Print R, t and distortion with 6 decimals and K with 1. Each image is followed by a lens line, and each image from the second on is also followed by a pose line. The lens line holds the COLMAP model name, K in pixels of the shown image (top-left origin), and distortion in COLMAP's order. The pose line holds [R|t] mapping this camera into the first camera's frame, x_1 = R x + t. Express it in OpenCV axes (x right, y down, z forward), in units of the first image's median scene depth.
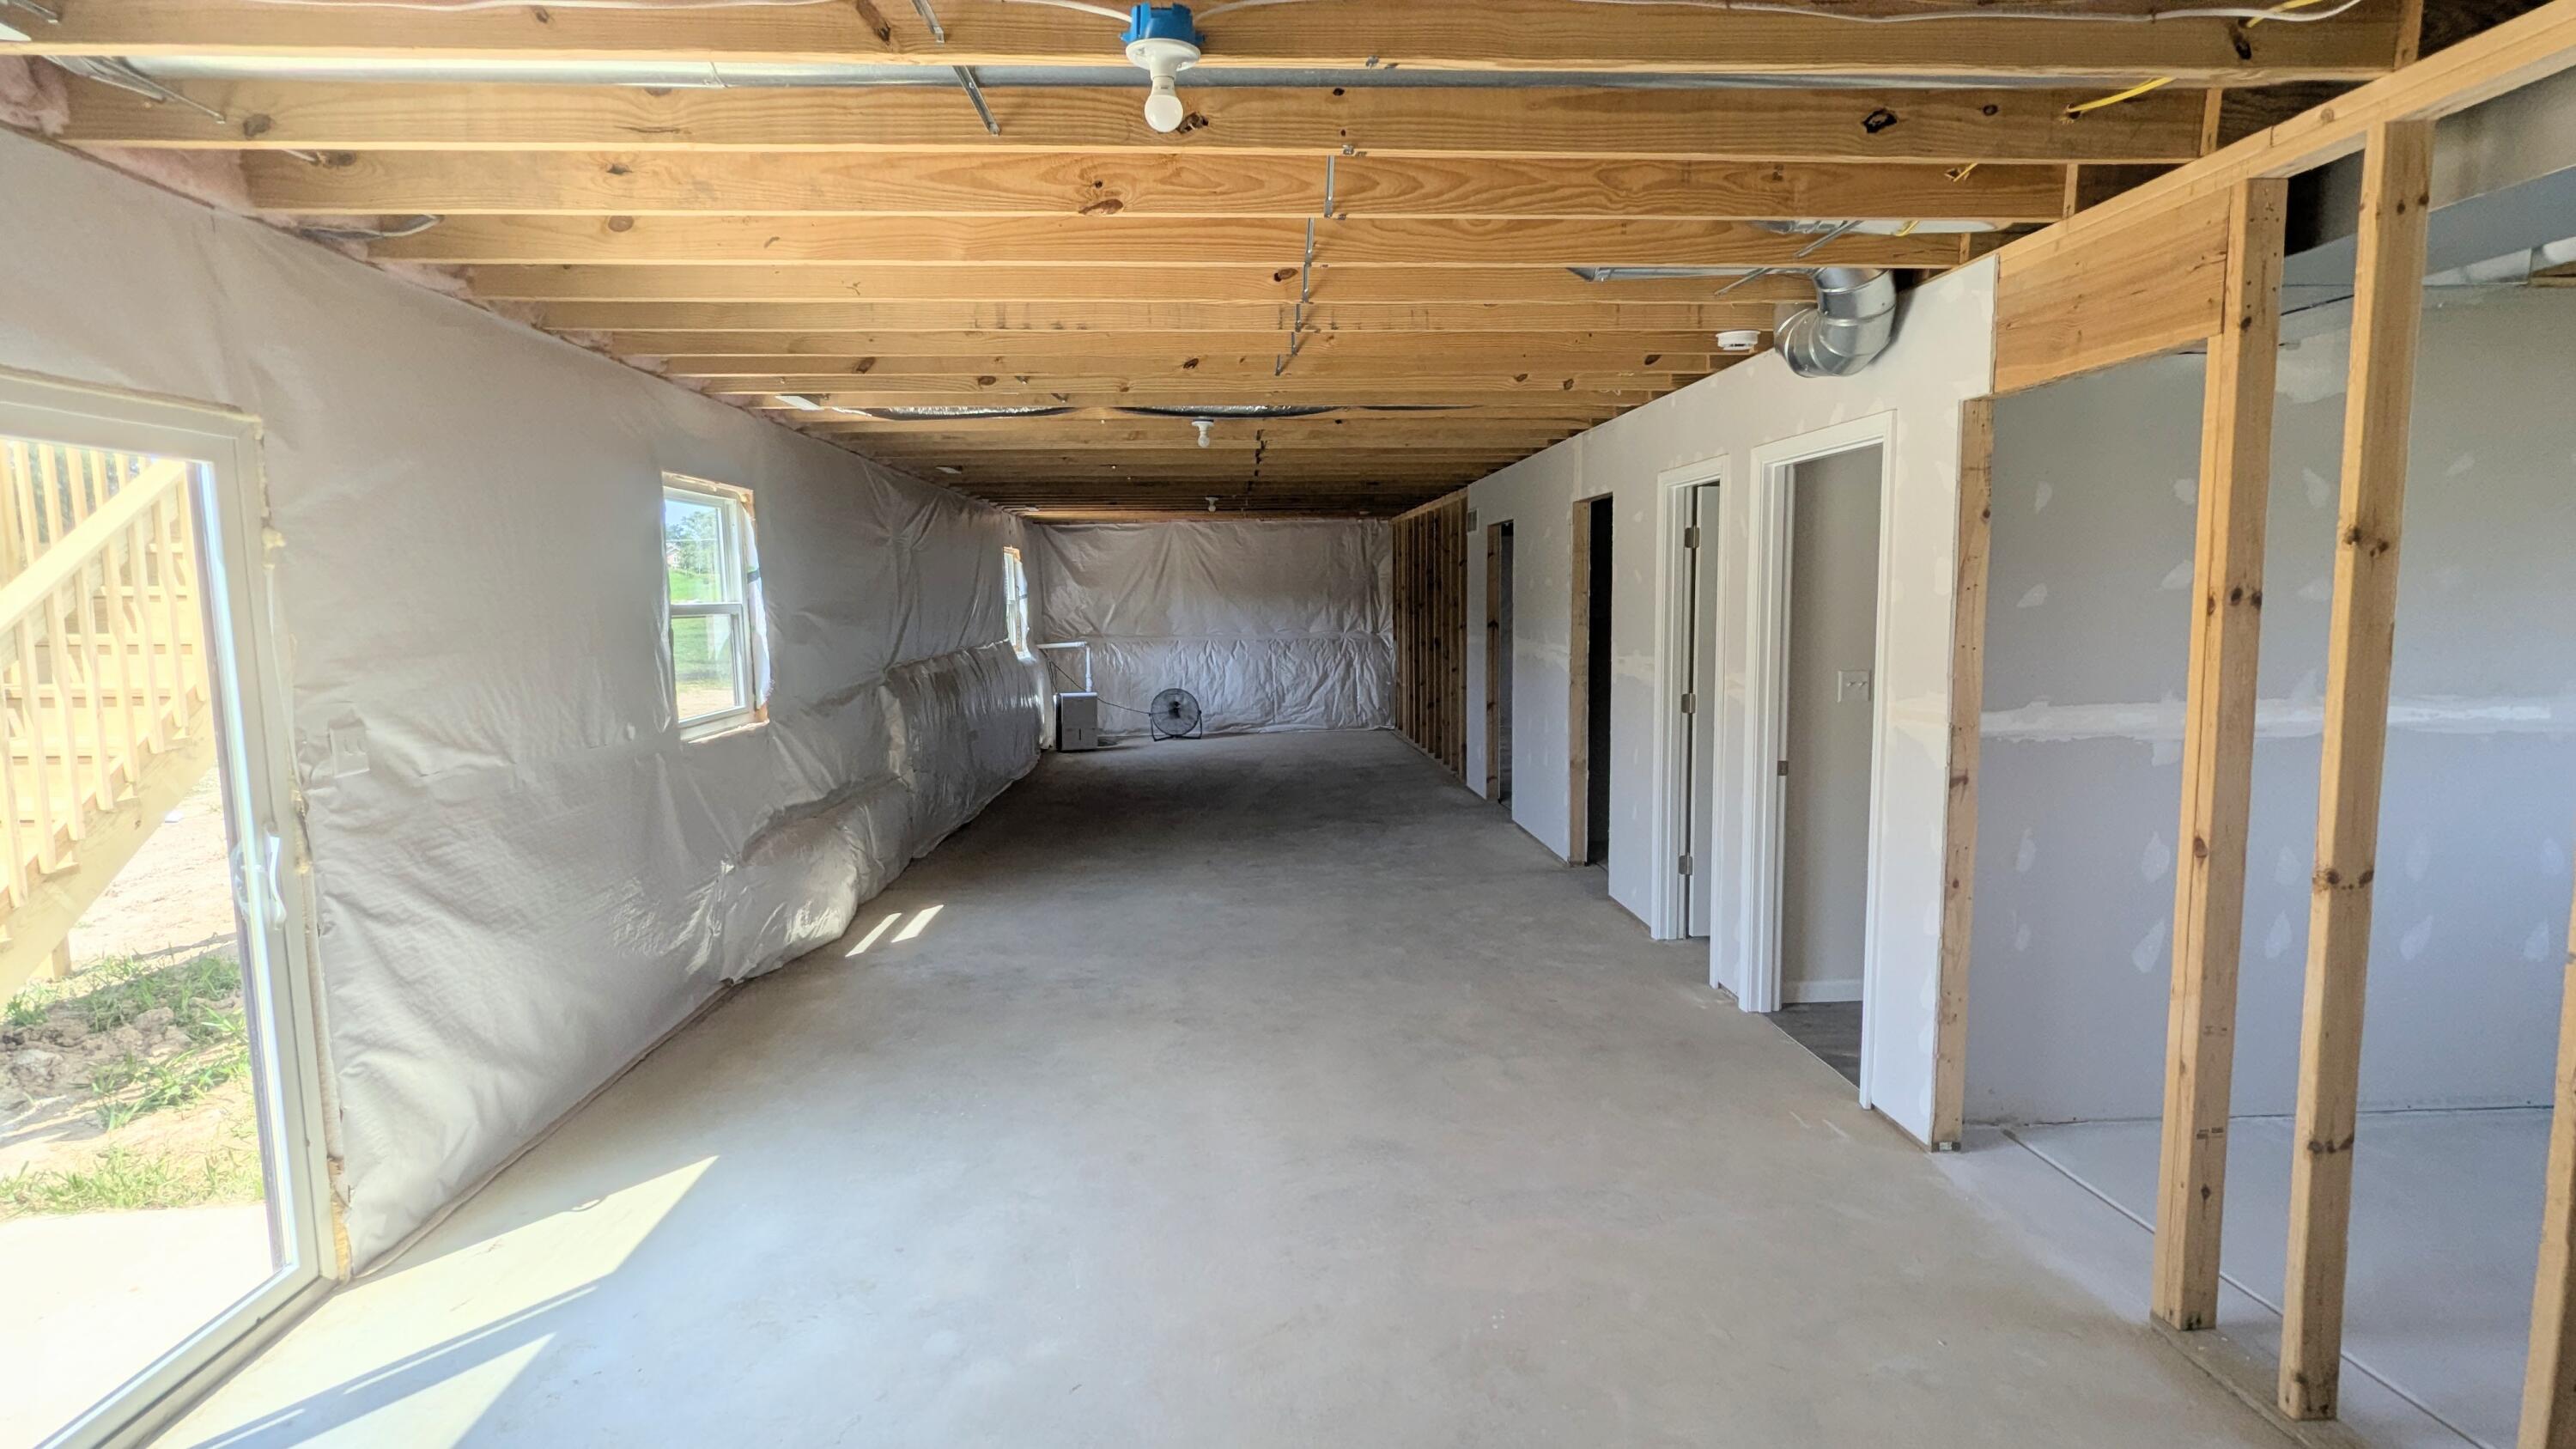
lens RADIAL K [[1215.8, 0, 1288.0], [0, 1215.8, 724.5], [0, 0, 1]] dist [0.000148, -0.000119]
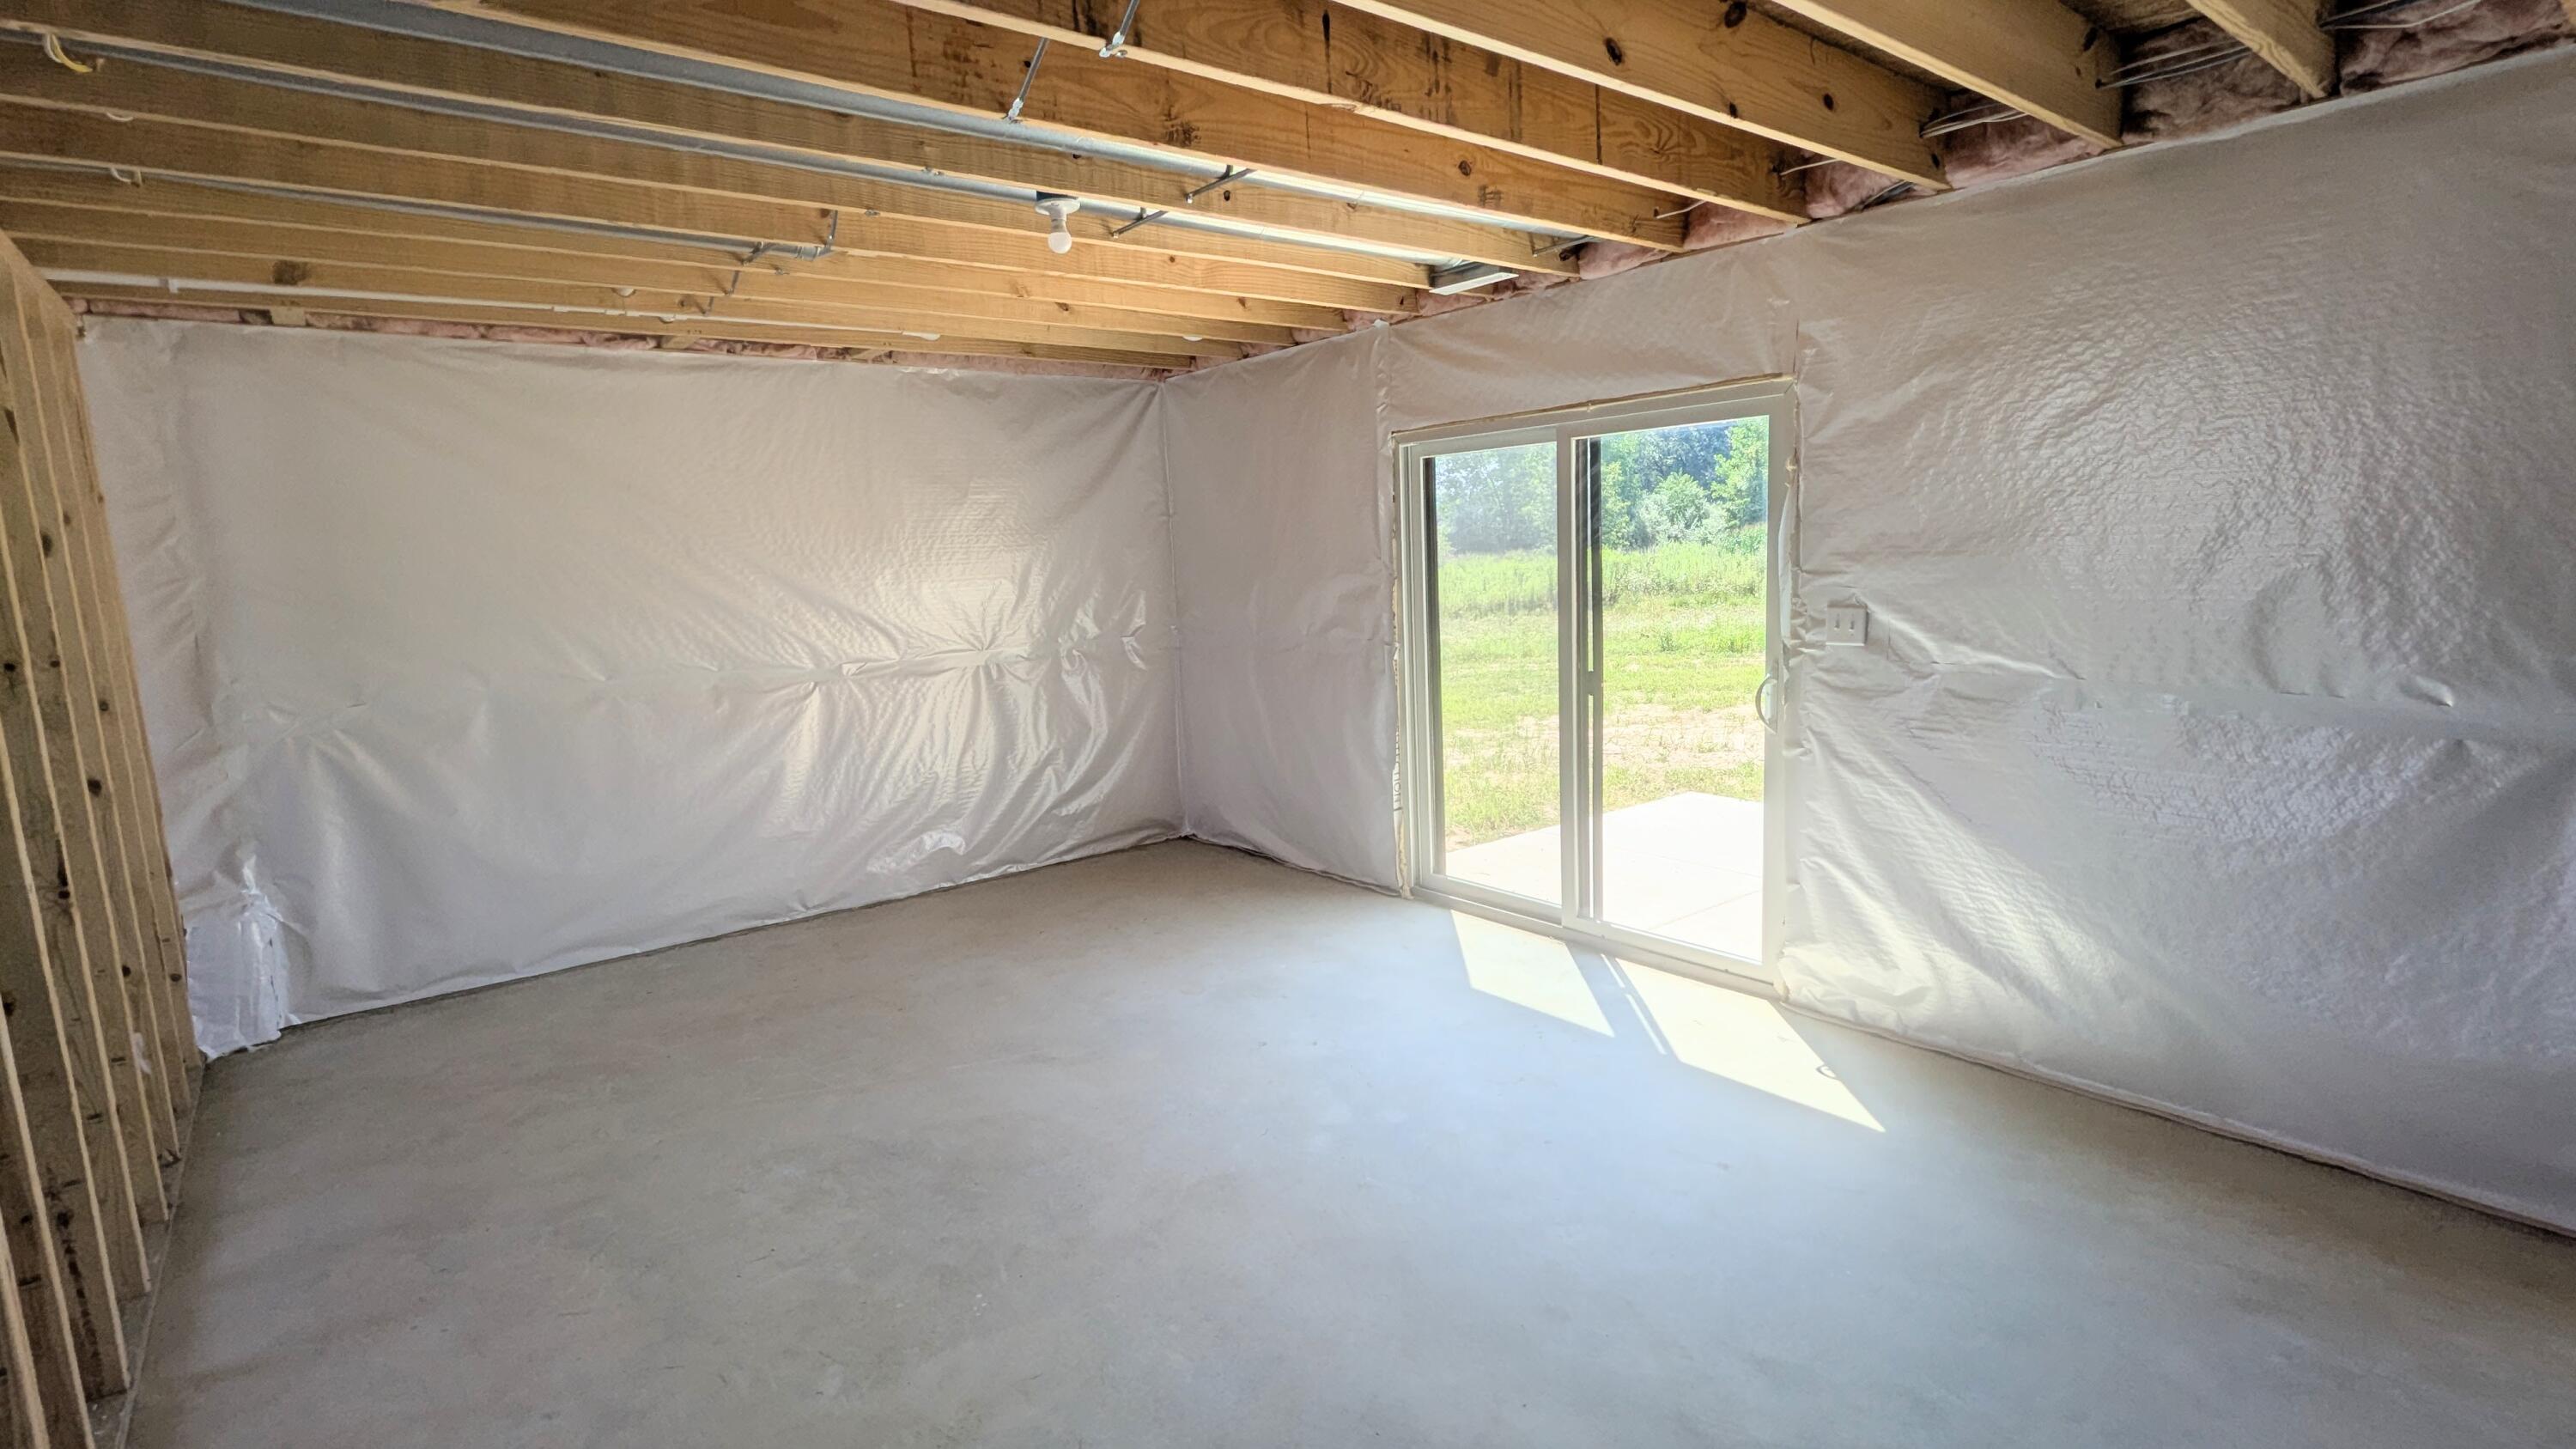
lens RADIAL K [[1215.8, 0, 1288.0], [0, 1215.8, 724.5], [0, 0, 1]] dist [0.000148, -0.000119]
pose [[-0.816264, 0.126441, -0.563672, 0.401724], [-0.012085, 0.971801, 0.235492, -0.159720], [0.577553, 0.199036, -0.791718, 1.586737]]
